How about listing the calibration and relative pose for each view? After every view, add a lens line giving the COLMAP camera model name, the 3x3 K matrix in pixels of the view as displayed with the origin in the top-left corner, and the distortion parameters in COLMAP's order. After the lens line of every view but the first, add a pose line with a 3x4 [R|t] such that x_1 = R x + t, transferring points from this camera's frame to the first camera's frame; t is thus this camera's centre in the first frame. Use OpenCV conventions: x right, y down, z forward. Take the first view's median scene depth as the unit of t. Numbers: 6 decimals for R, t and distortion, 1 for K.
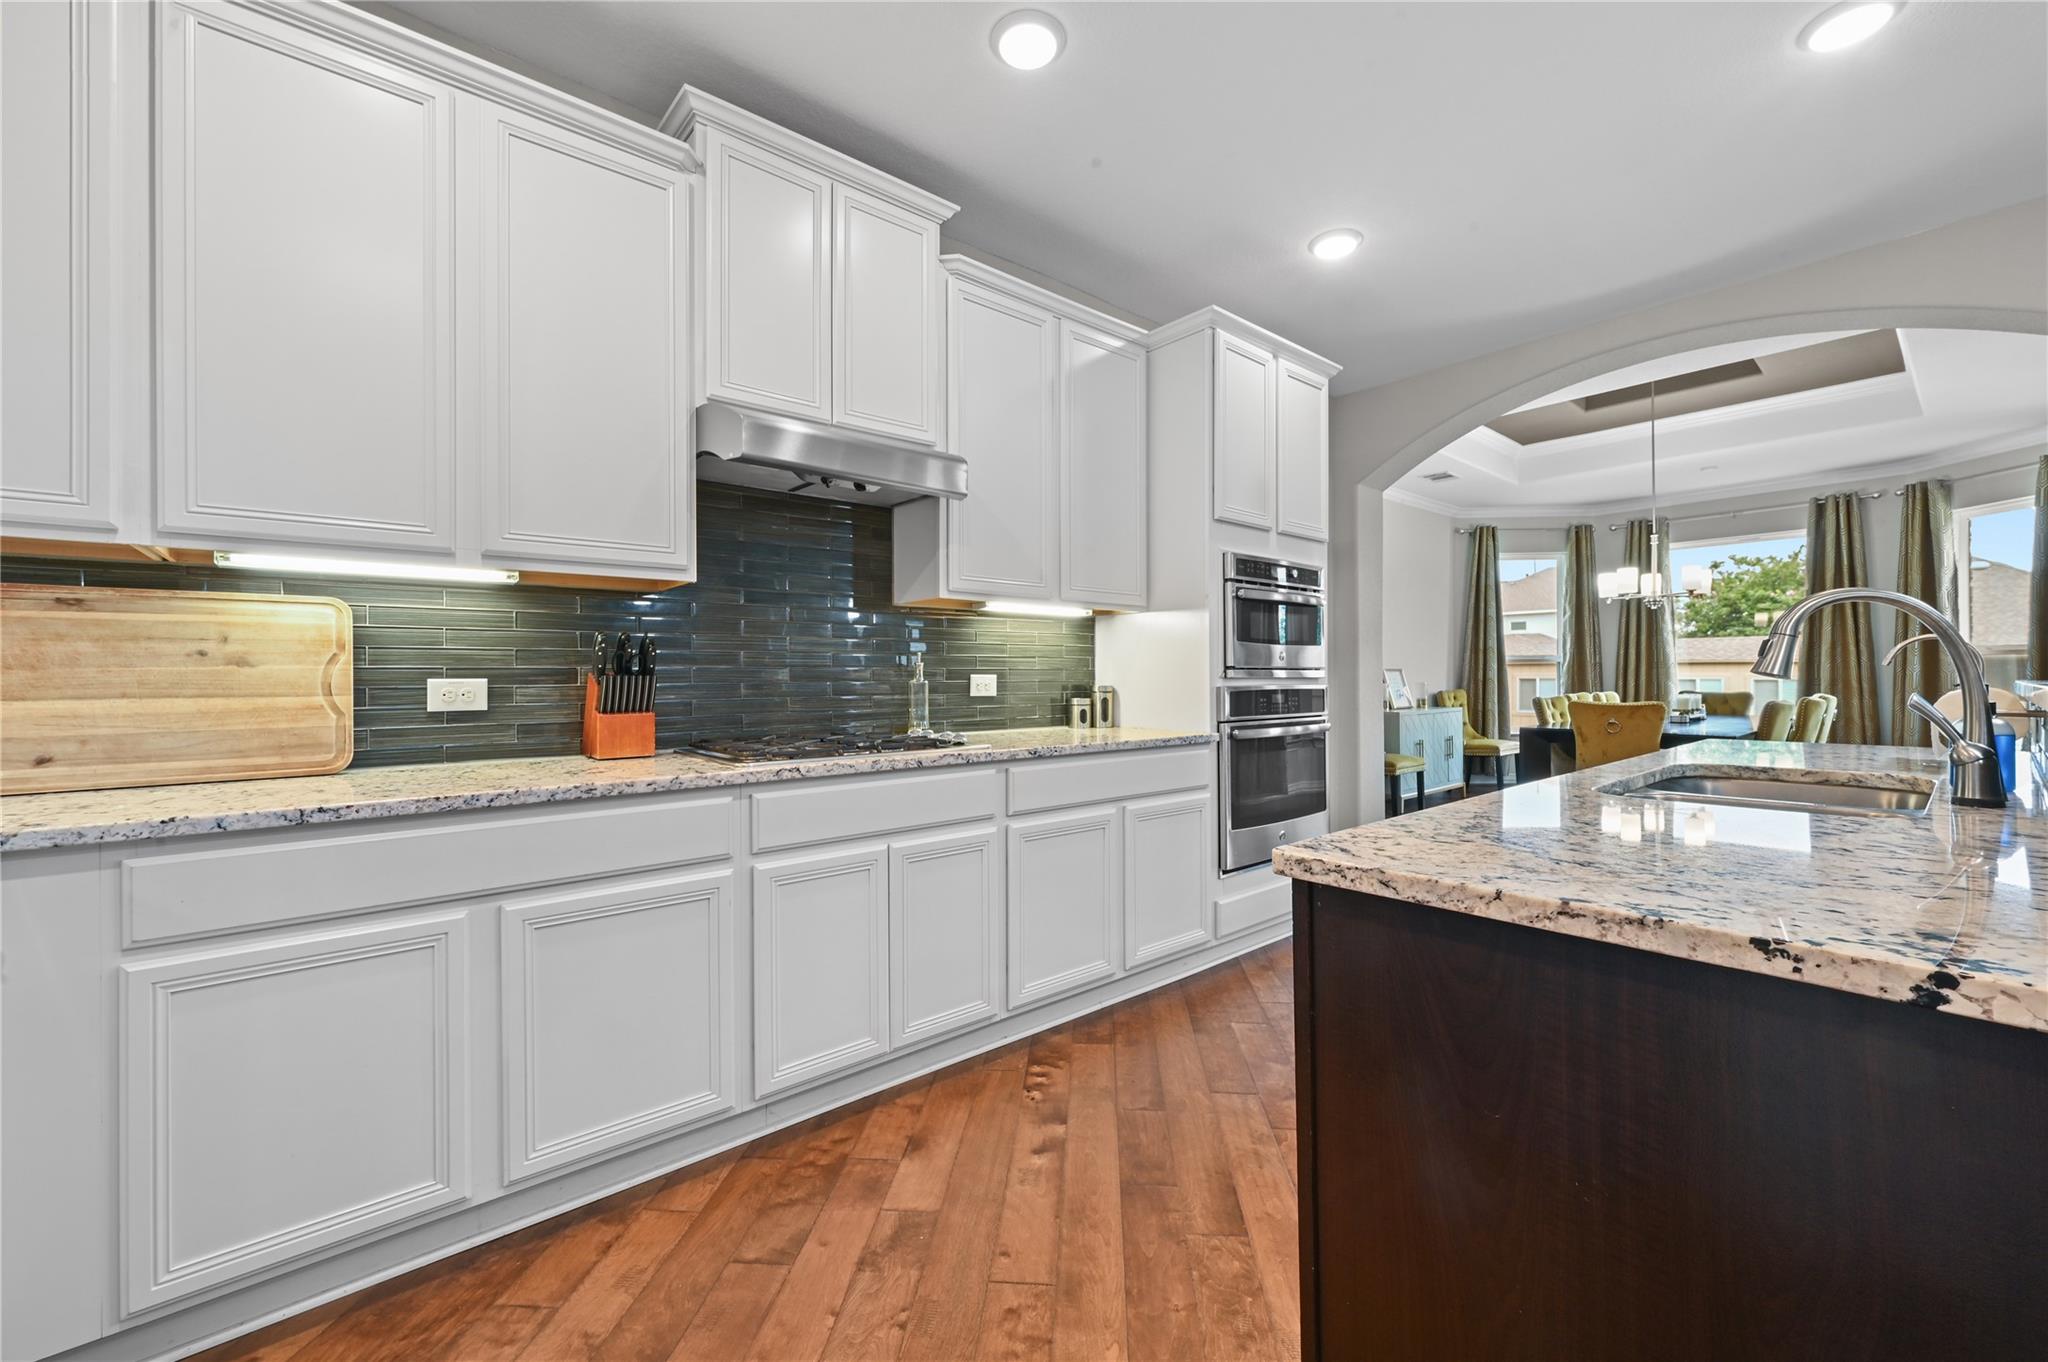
lens RADIAL K [[807.9, 0, 1025.4], [0, 807.9, 675.6], [0, 0, 1]] dist [-0.001477, 0.000019]
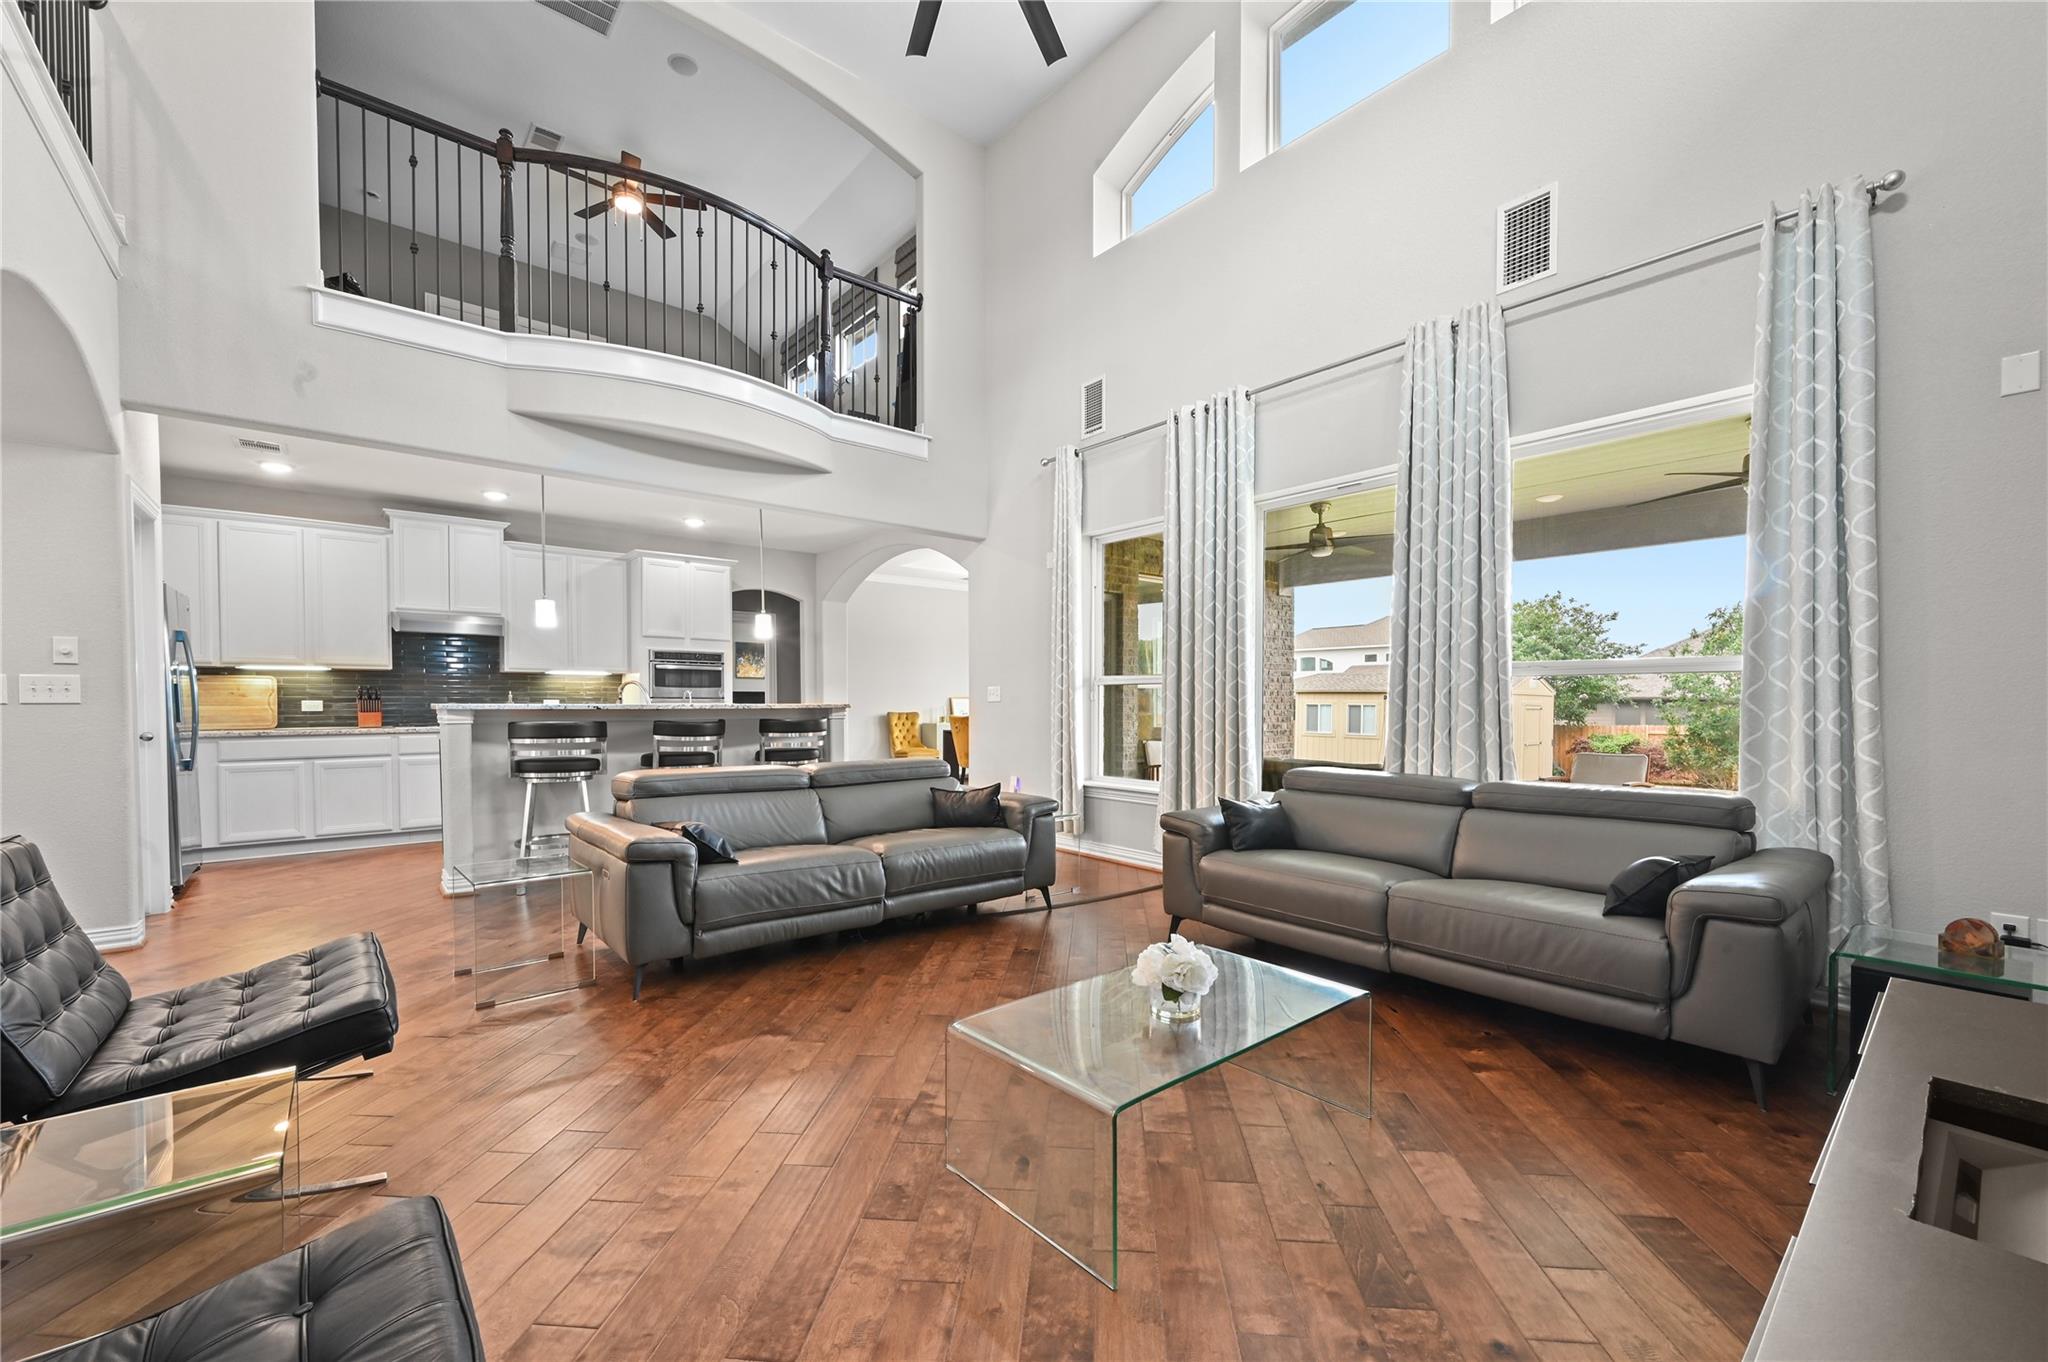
lens RADIAL K [[807.9, 0, 1008.9], [0, 807.9, 712.7], [0, 0, 1]] dist [-0.001477, 0.000019]
pose [[0.999991, 0.004241, -0.000030, 1.899973], [-0.004240, 0.999858, 0.016312, -0.012317], [0.000099, -0.016312, 0.999867, -2.022039]]
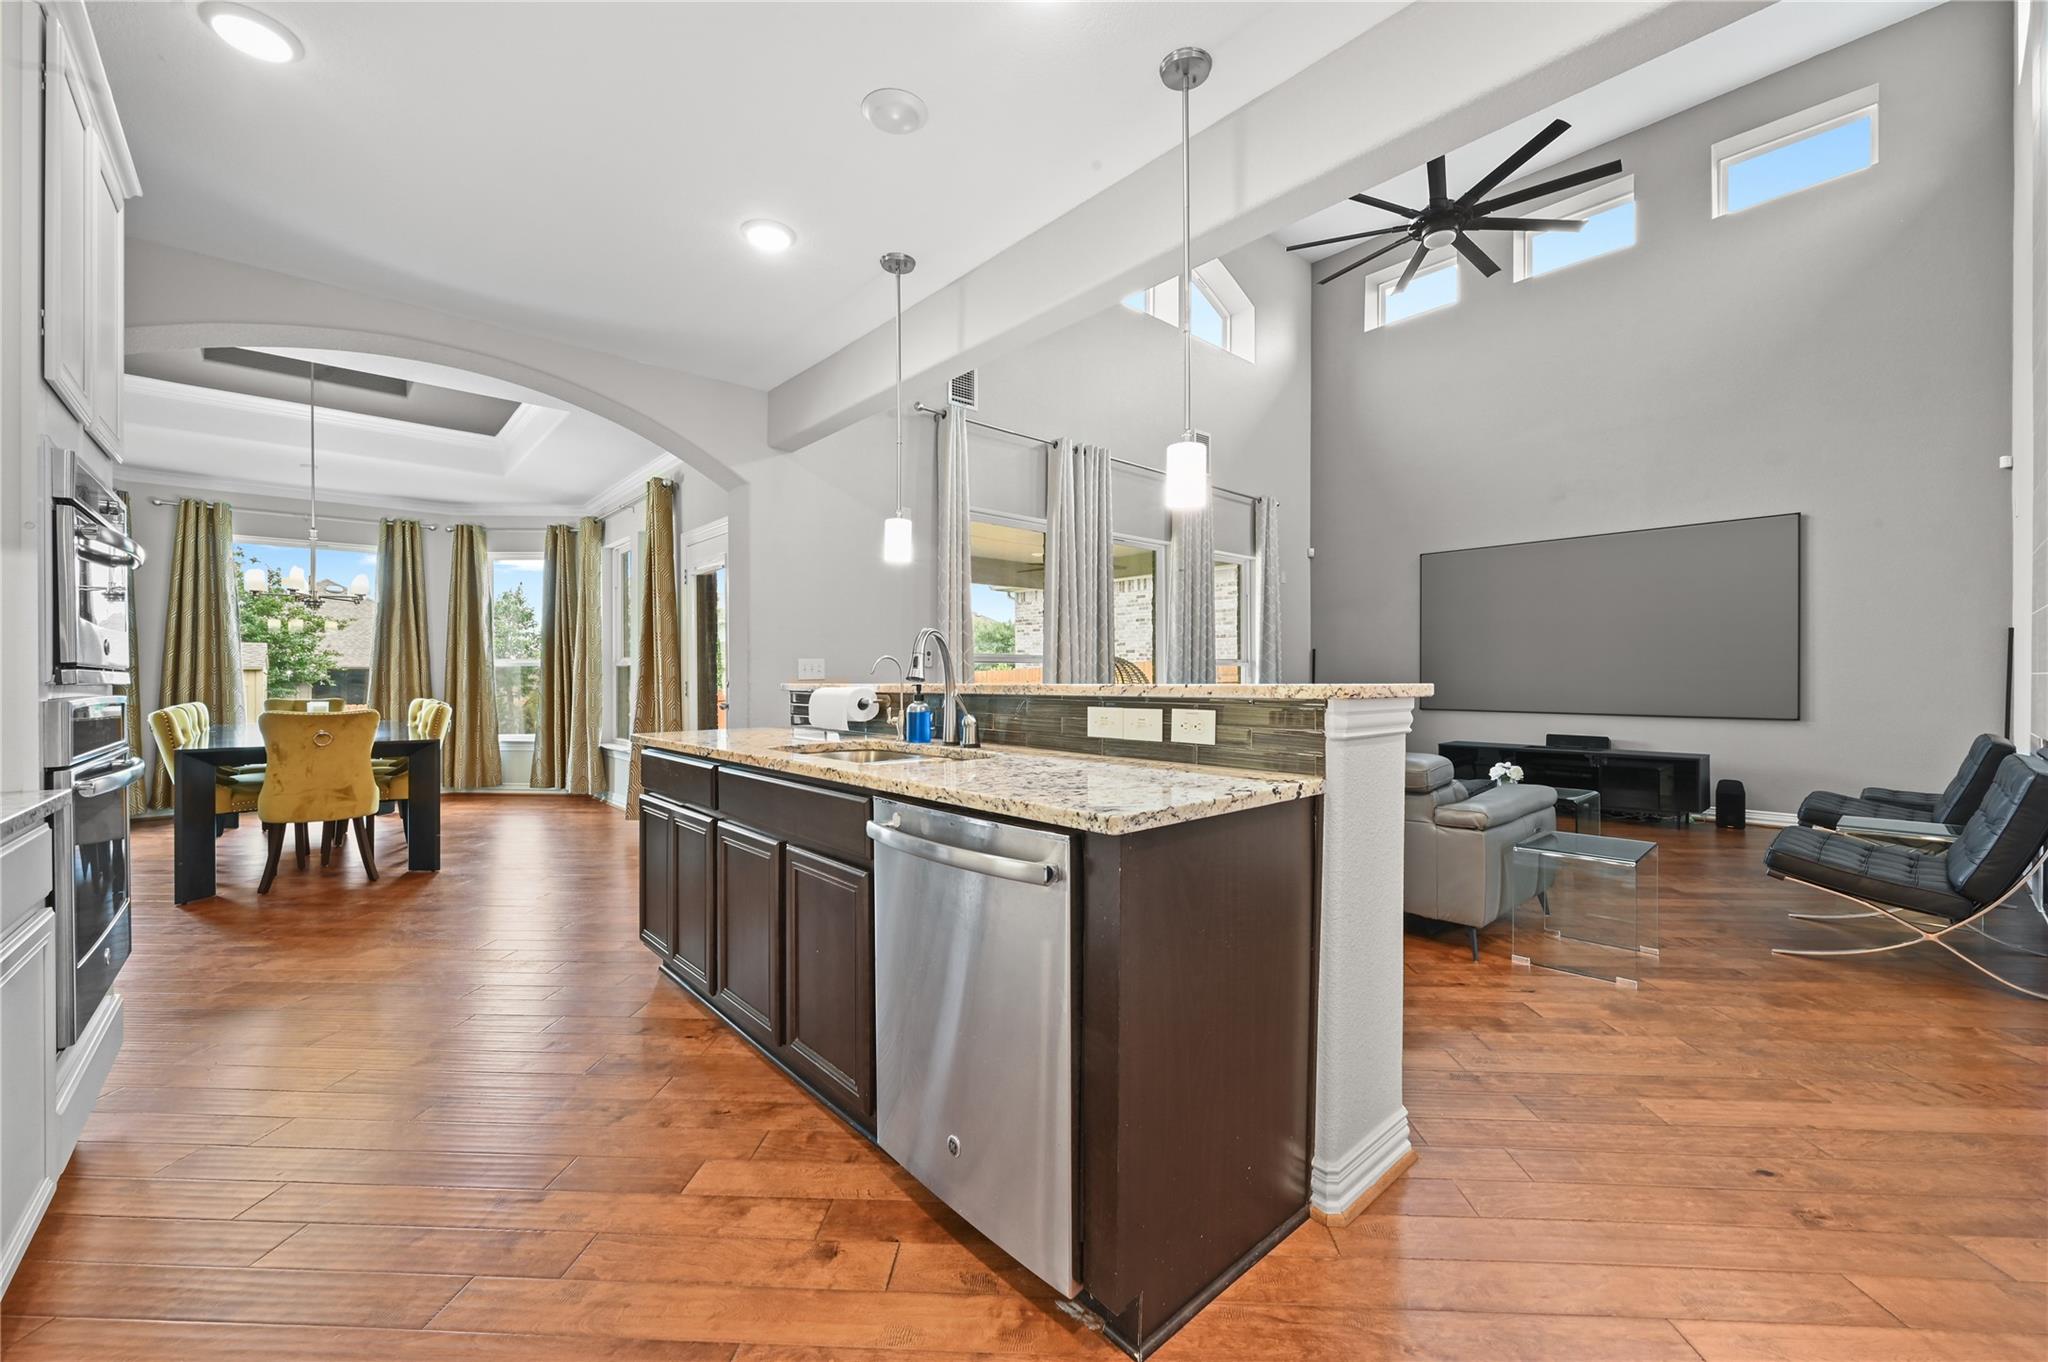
lens RADIAL K [[807.9, 0, 1031.6], [0, 807.9, 678.0], [0, 0, 1]] dist [-0.001477, 0.000019]
pose [[-0.035432, 0.003372, 0.999366, -0.437924], [0.002788, 0.999991, -0.003275, 0.001645], [-0.999368, 0.002670, -0.035441, 0.544853]]
